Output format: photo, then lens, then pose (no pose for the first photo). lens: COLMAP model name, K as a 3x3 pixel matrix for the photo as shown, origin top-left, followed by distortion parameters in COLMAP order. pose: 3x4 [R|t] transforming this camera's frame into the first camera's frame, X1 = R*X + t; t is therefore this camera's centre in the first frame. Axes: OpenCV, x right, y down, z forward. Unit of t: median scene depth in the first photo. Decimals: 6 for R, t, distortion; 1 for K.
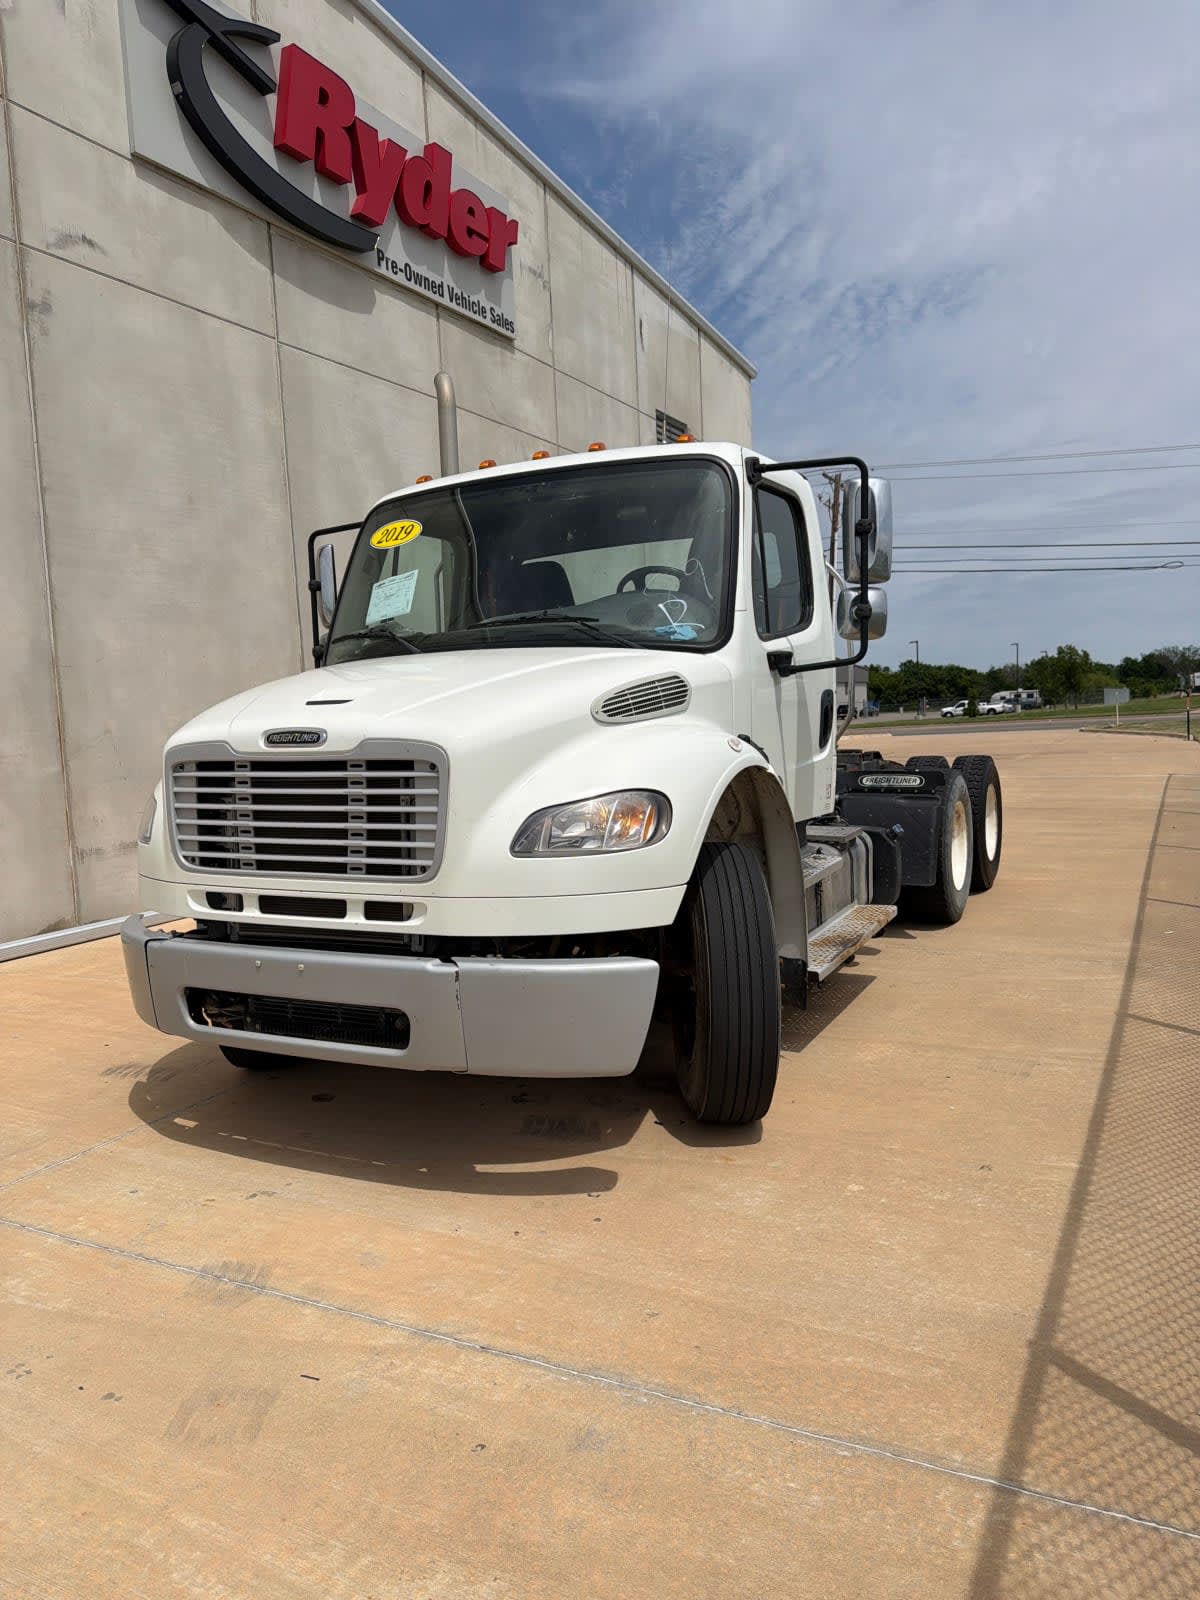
lens RADIAL K [[1128.5, 0, 589.6], [0, 1128.5, 801.7], [0, 0, 1]] dist [-0.000936, -0.005892]
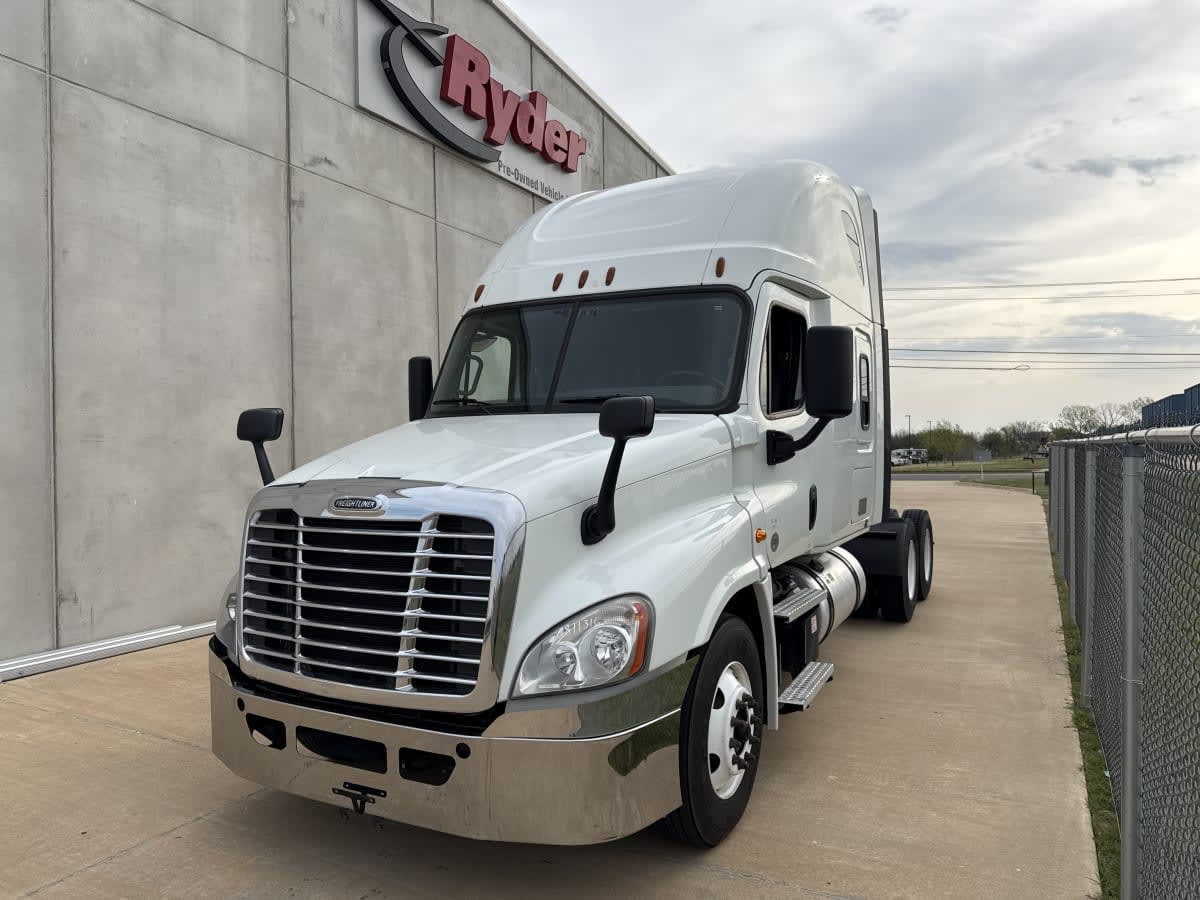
lens RADIAL K [[835.7, 0, 592.1], [0, 835.7, 456.0], [0, 0, 1]] dist [0.011856, -0.031419]
pose [[0.999291, 0.037653, 0.000336, -0.053898], [-0.037522, 0.996485, -0.074898, -0.013326], [-0.003155, 0.074833, 0.997191, -0.111244]]
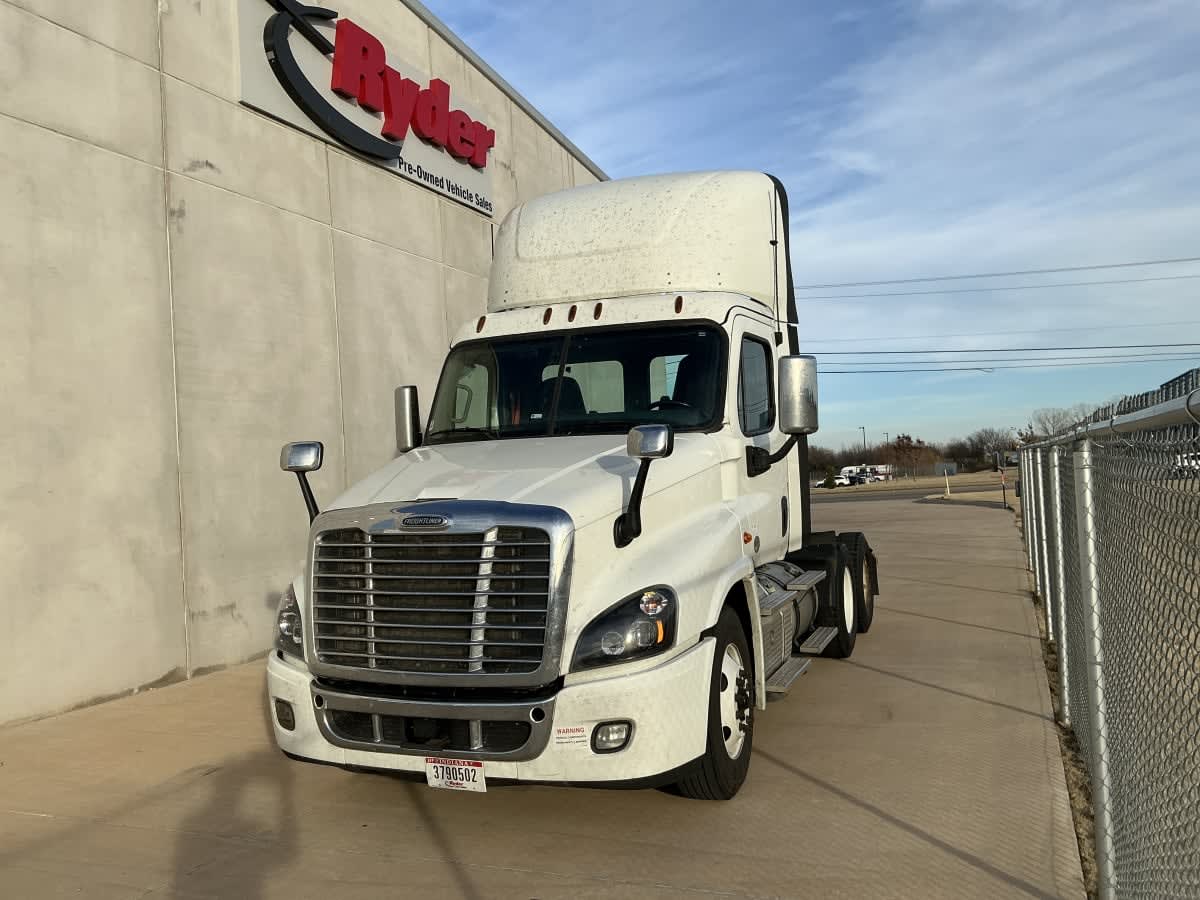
lens RADIAL K [[996.9, 0, 600.0], [0, 996.9, 450.0], [0, 0, 1]] dist [0.027736, -0.087701]
pose [[0.994890, -0.004807, 0.100846, -0.081648], [0.016413, 0.993280, -0.114569, -0.003394], [-0.099618, 0.115639, 0.988283, -0.180941]]
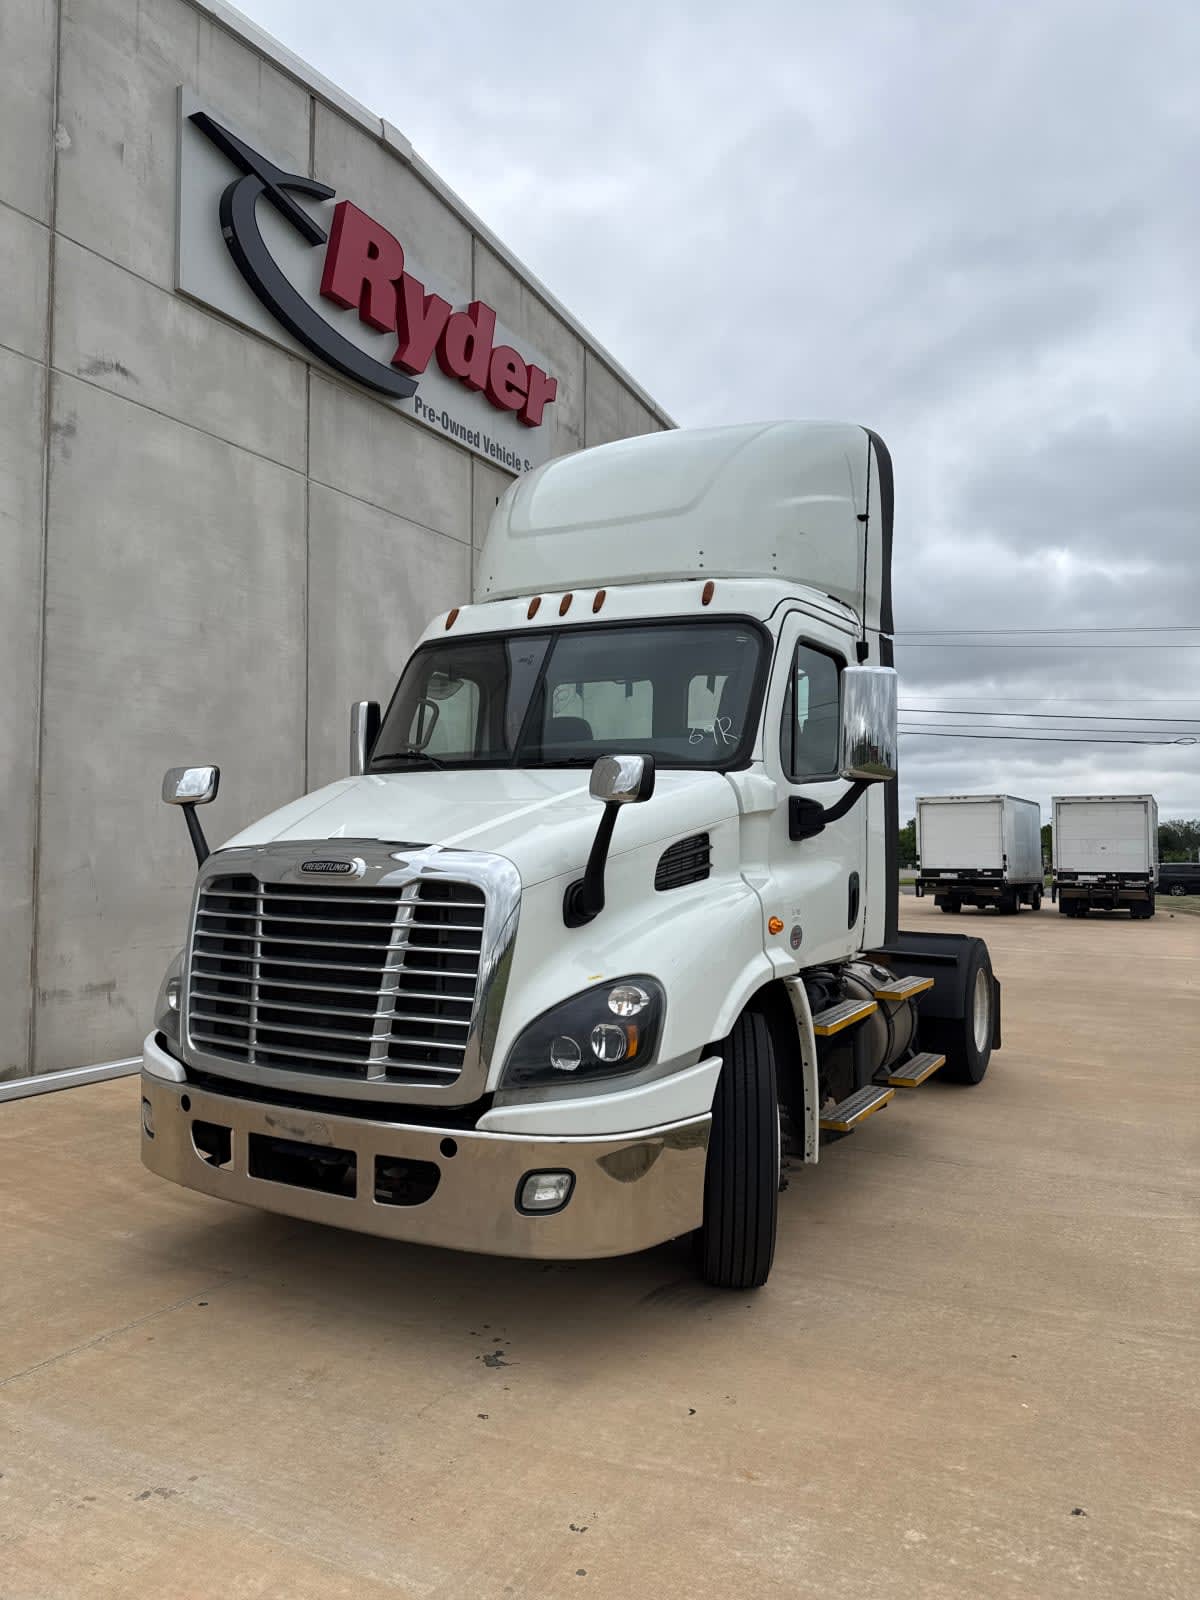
lens RADIAL K [[1114.3, 0, 600.0], [0, 1114.3, 800.0], [0, 0, 1]] dist [0.011856, -0.031419]
pose [[0.998576, 0.053266, -0.003065, -0.002055], [-0.053227, 0.990586, -0.126122, -0.018419], [-0.003682, 0.126106, 0.992010, 0.063897]]
